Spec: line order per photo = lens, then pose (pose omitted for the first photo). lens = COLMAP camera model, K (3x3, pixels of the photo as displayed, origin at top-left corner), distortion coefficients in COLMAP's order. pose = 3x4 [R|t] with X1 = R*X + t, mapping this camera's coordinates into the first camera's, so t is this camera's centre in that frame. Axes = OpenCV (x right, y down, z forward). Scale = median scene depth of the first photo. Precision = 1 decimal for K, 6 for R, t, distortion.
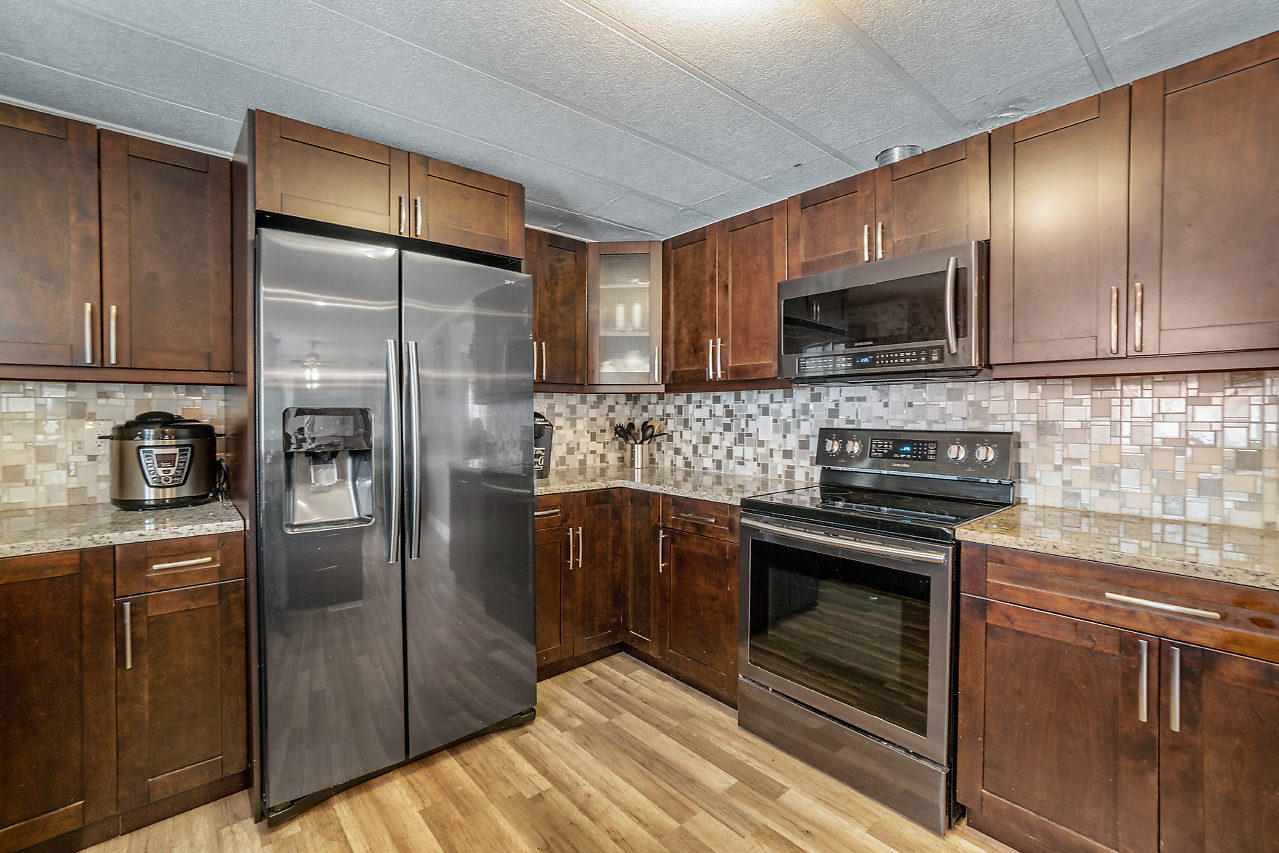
lens RADIAL K [[560.6, 0, 615.3], [0, 560.6, 413.3], [0, 0, 1]] dist [-0.027908, 0.011367]
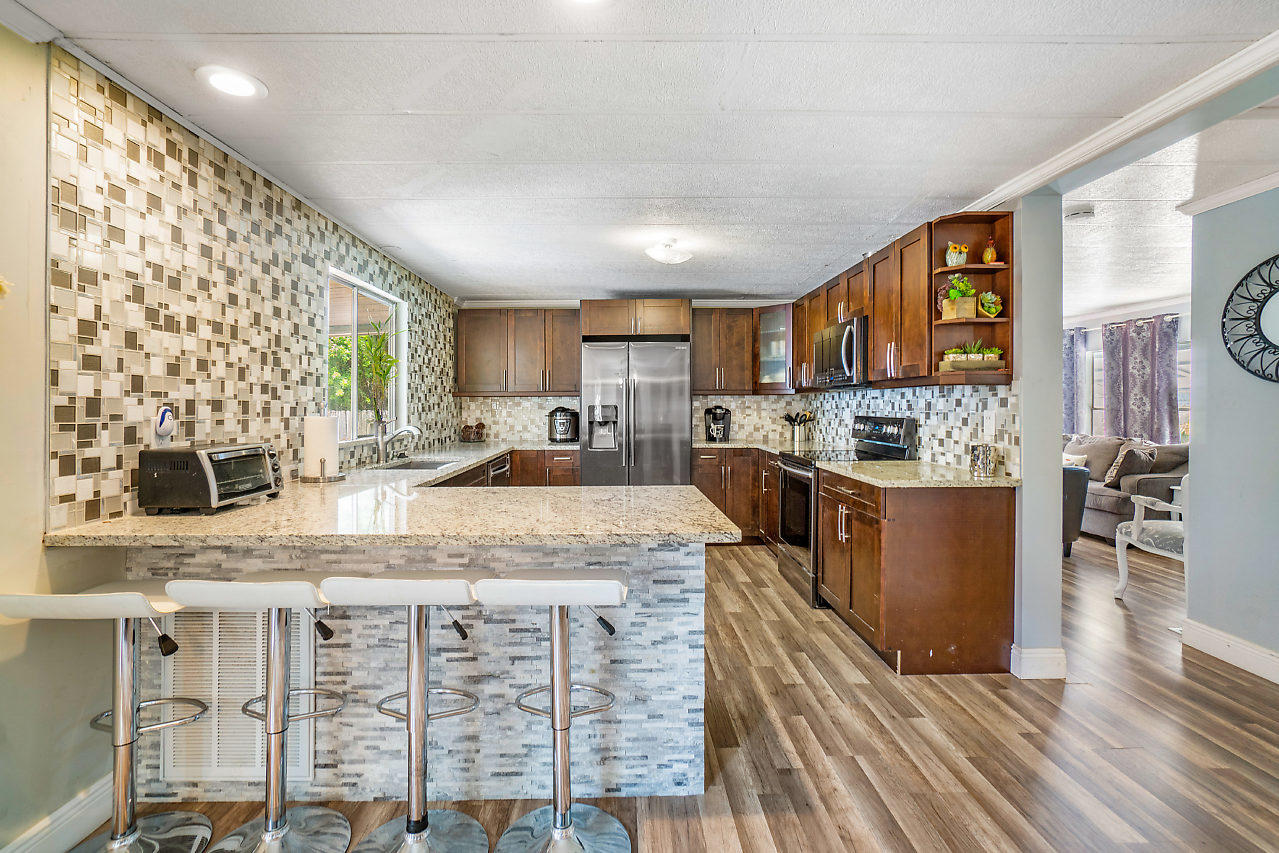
lens RADIAL K [[560.6, 0, 625.4], [0, 560.6, 404.0], [0, 0, 1]] dist [-0.027908, 0.011367]
pose [[0.766506, -0.003235, -0.642229, 1.157200], [0.001697, 0.999994, -0.003012, -0.005974], [0.642235, 0.001219, 0.766507, -0.890360]]
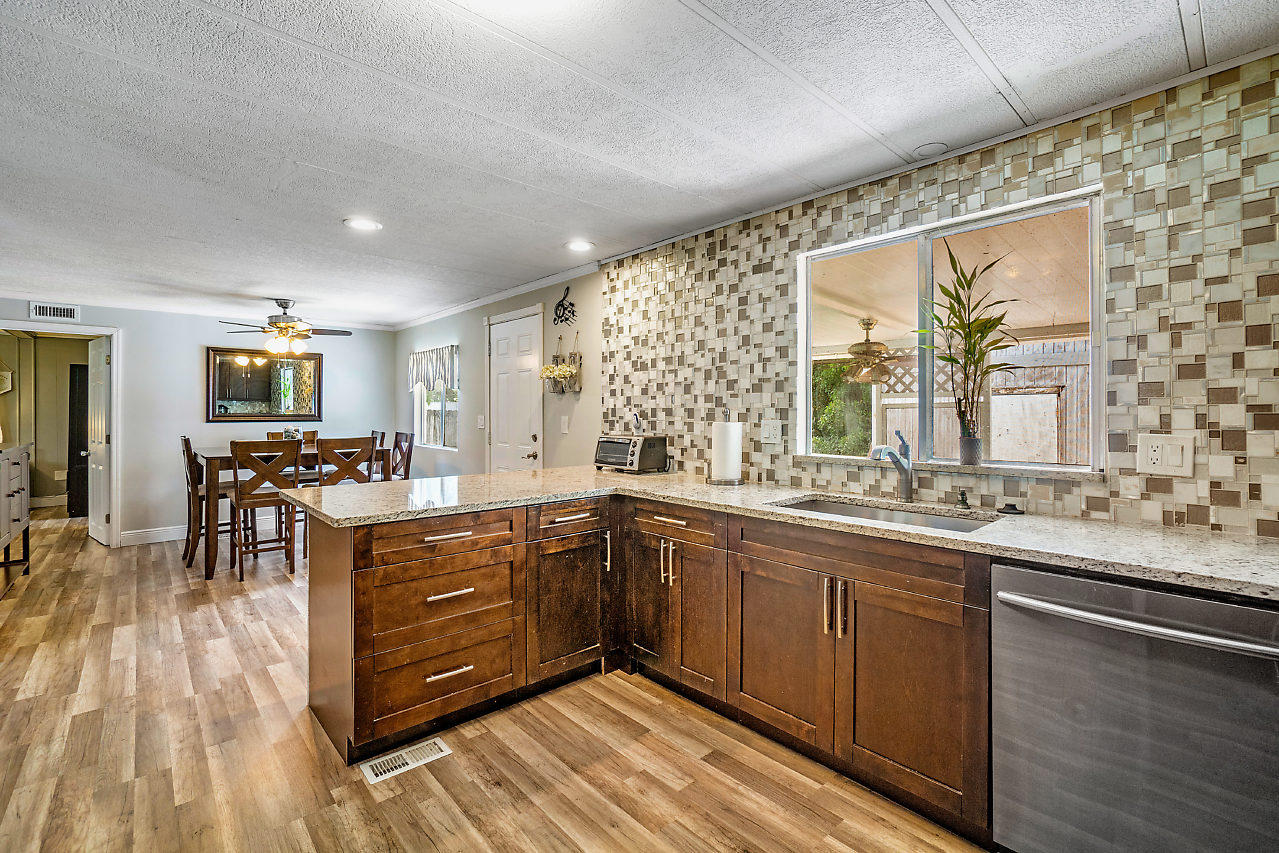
lens RADIAL K [[560.6, 0, 628.8], [0, 560.6, 409.7], [0, 0, 1]] dist [-0.027908, 0.011367]
pose [[-0.999874, 0.000085, -0.015883, -0.011421], [0.000143, 0.999993, -0.003662, -0.008133], [0.015883, -0.003663, -0.999867, 1.111844]]
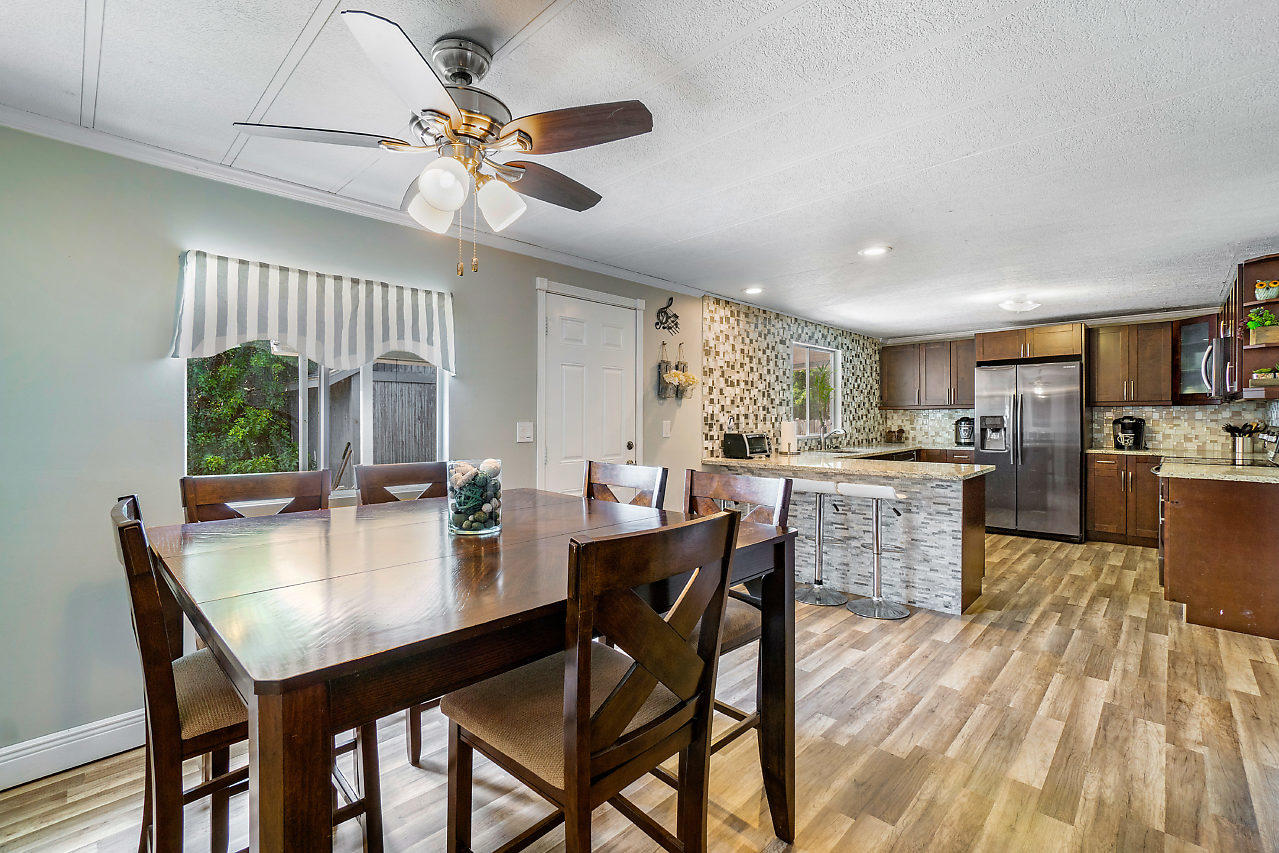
lens RADIAL K [[560.6, 0, 635.3], [0, 560.6, 421.1], [0, 0, 1]] dist [-0.027908, 0.011367]
pose [[0.088249, 0.006359, -0.996078, 2.343803], [0.002846, 0.999974, 0.006636, -0.004836], [0.996094, -0.003420, 0.088228, -1.302759]]
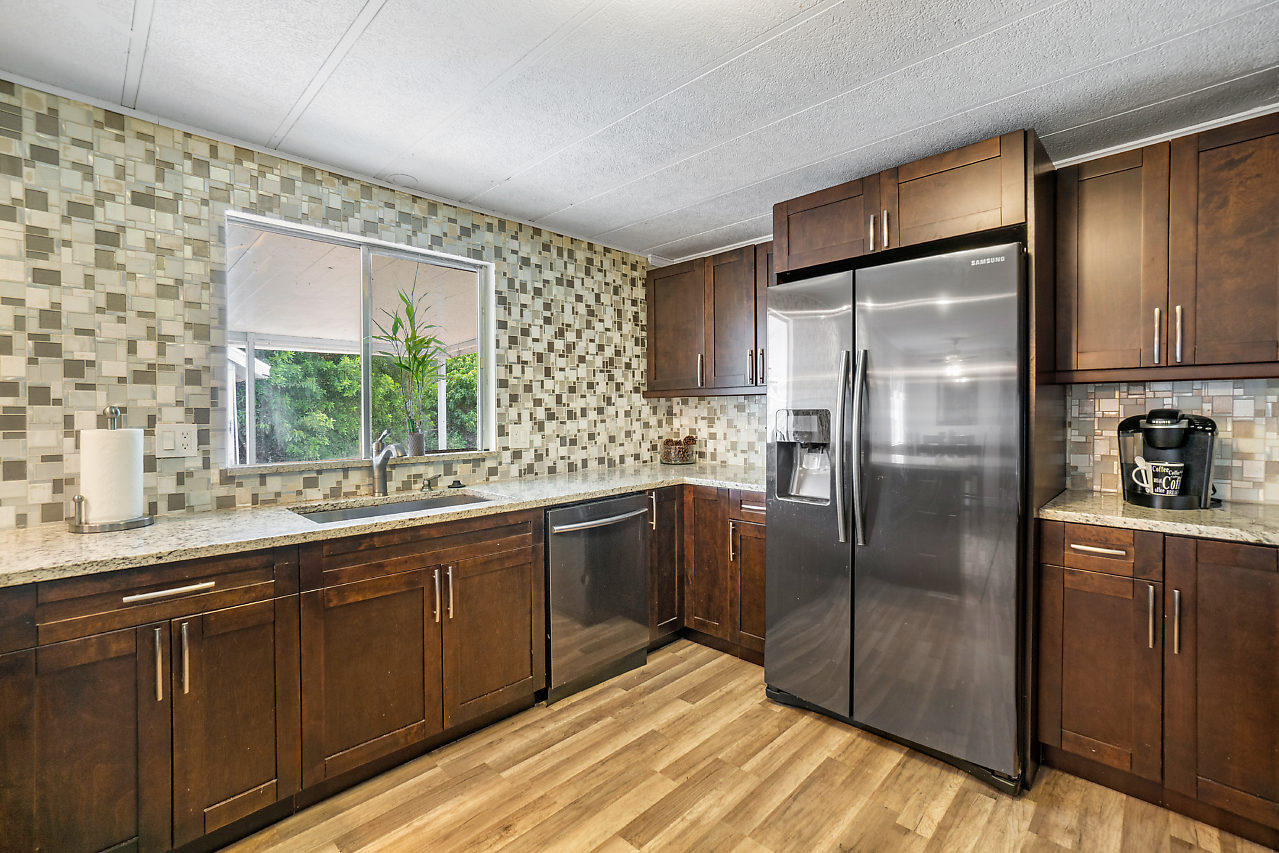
lens RADIAL K [[560.6, 0, 630.5], [0, 560.6, 419.4], [0, 0, 1]] dist [-0.027908, 0.011367]
pose [[0.078607, 0.012237, -0.996831, 0.659525], [0.005975, 0.999901, 0.012746, -0.003600], [0.996888, -0.006958, 0.078526, 0.433661]]
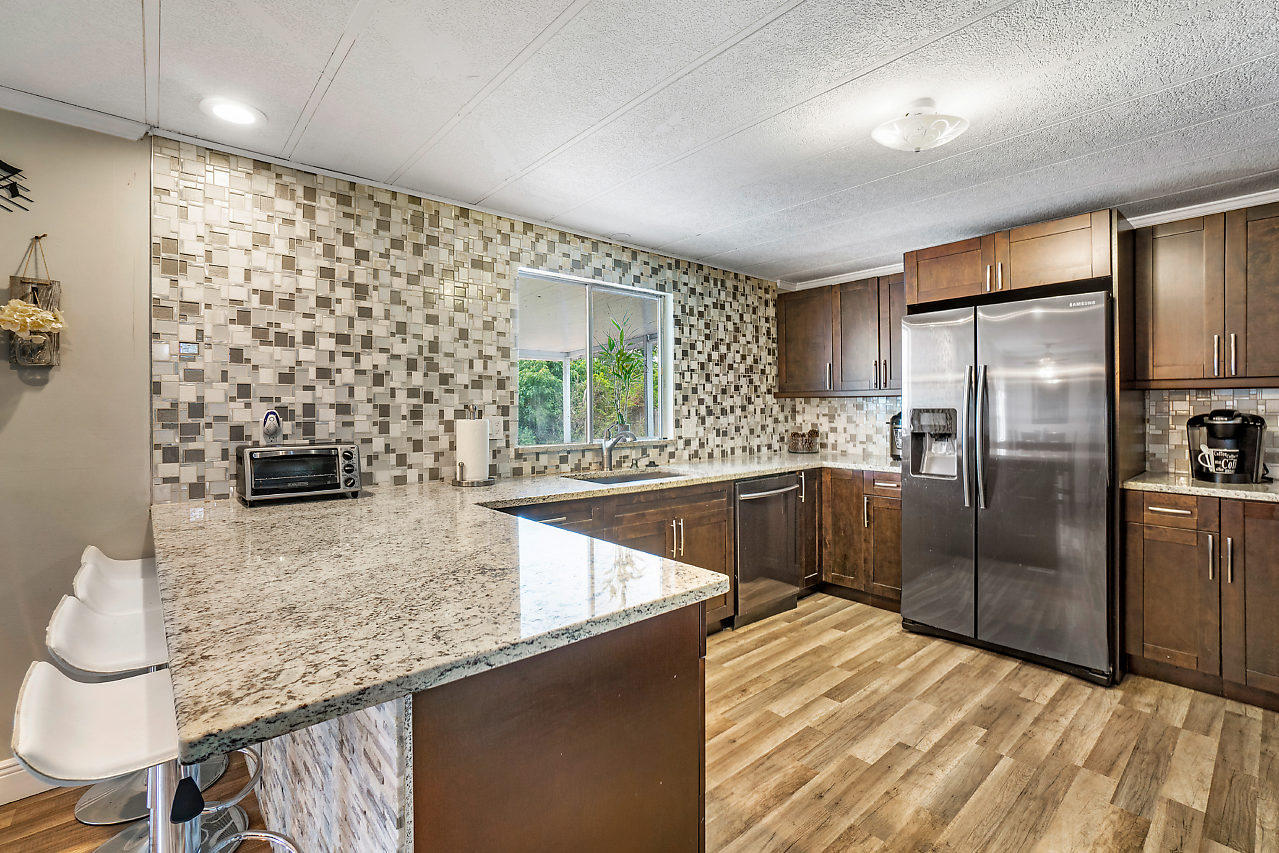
lens RADIAL K [[560.6, 0, 635.0], [0, 560.6, 406.8], [0, 0, 1]] dist [-0.027908, 0.011367]
pose [[-0.007891, -0.004852, -0.999957, 1.062277], [0.001493, 0.999987, -0.004864, -0.005277], [0.999968, -0.001531, -0.007884, 0.081322]]
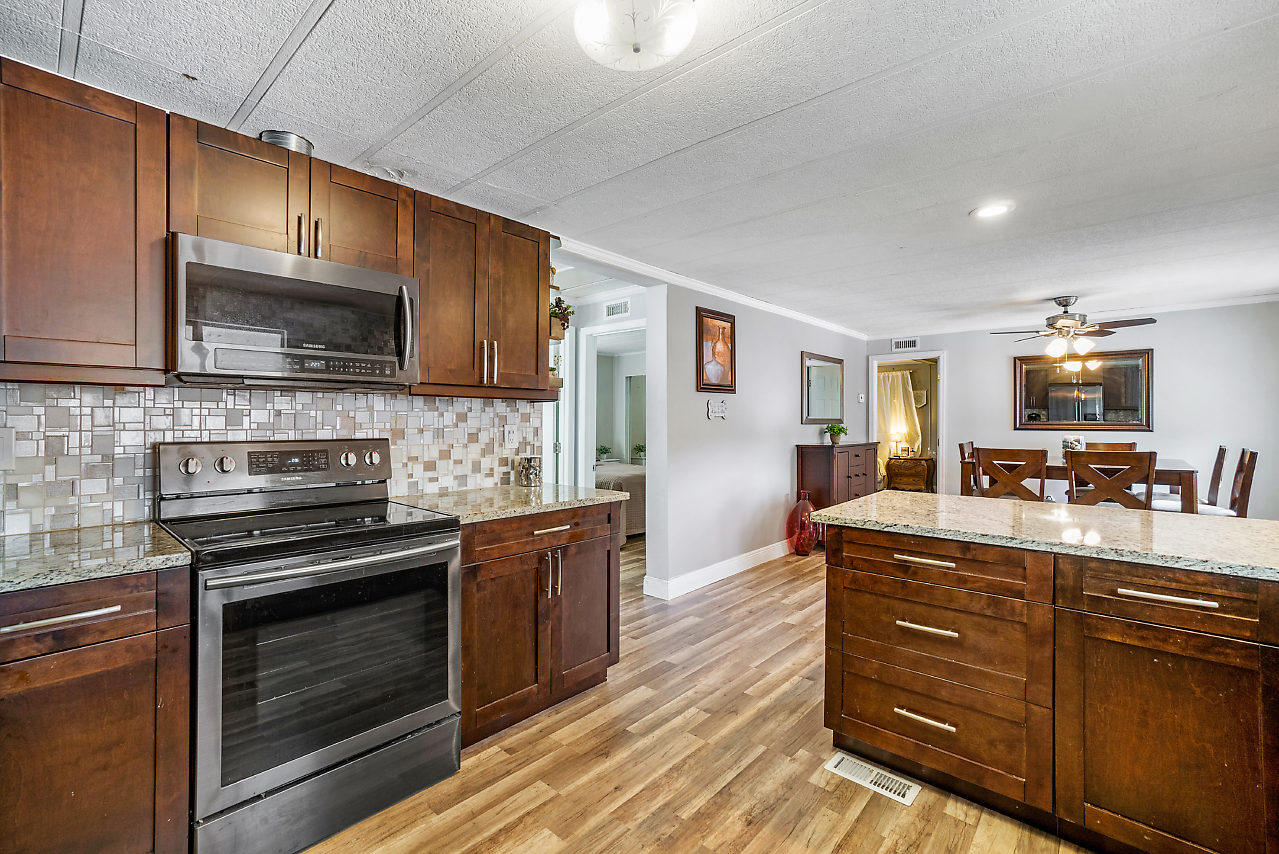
lens RADIAL K [[560.6, 0, 634.1], [0, 560.6, 420.4], [0, 0, 1]] dist [-0.027908, 0.011367]
pose [[-0.128991, 0.002043, 0.991644, -0.544154], [0.000891, 0.999998, -0.001945, -0.001932], [-0.991645, 0.000632, -0.128992, 0.628559]]
